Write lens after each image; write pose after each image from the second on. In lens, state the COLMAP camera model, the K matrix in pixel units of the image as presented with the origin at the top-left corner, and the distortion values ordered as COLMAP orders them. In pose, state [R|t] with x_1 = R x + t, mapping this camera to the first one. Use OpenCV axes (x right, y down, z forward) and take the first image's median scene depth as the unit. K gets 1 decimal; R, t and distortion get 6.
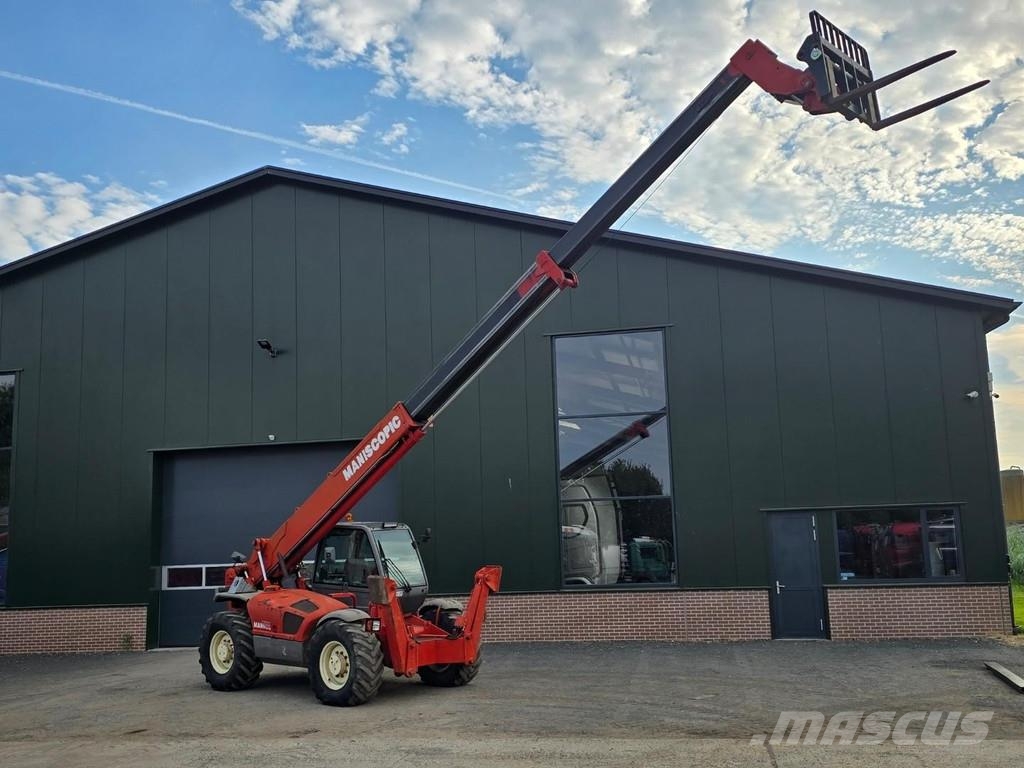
lens RADIAL K [[958.1, 0, 475.1], [0, 958.1, 411.2], [0, 0, 1]] dist [0.078100, -0.003424]
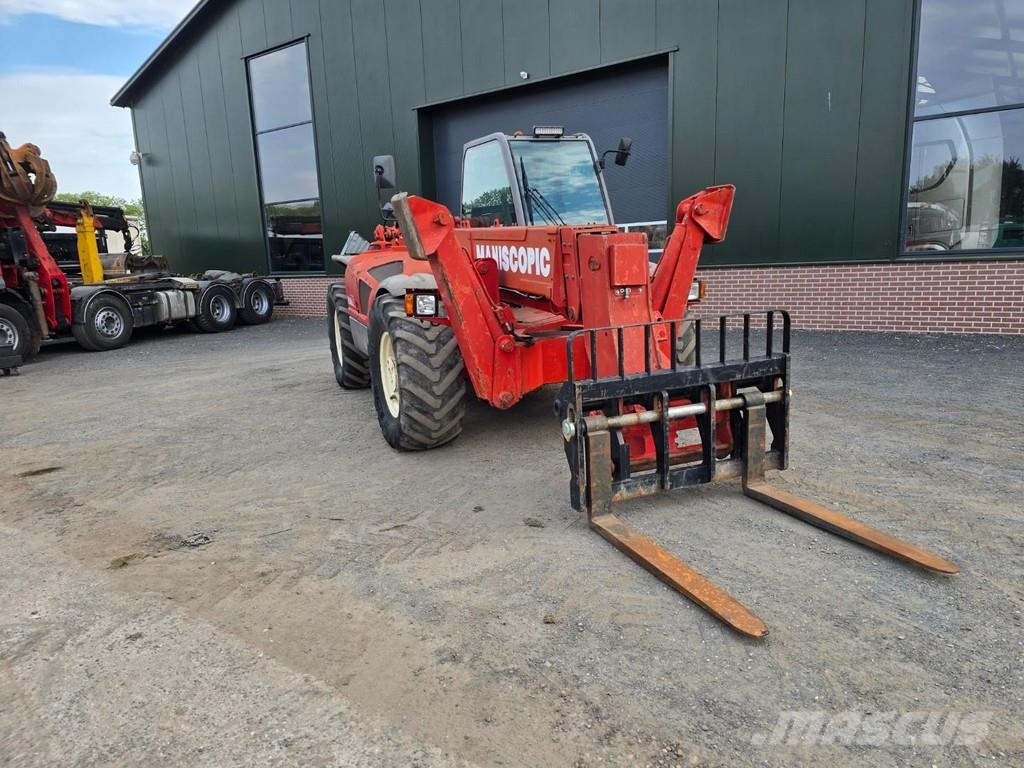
lens RADIAL K [[691.3, 0, 541.1], [0, 691.3, 382.8], [0, 0, 1]] dist [0.031977, -0.003562]
pose [[0.922669, 0.070332, -0.379123, 0.040865], [0.059186, 0.945741, 0.319486, 0.078138], [0.381022, -0.317219, 0.868443, 0.364353]]
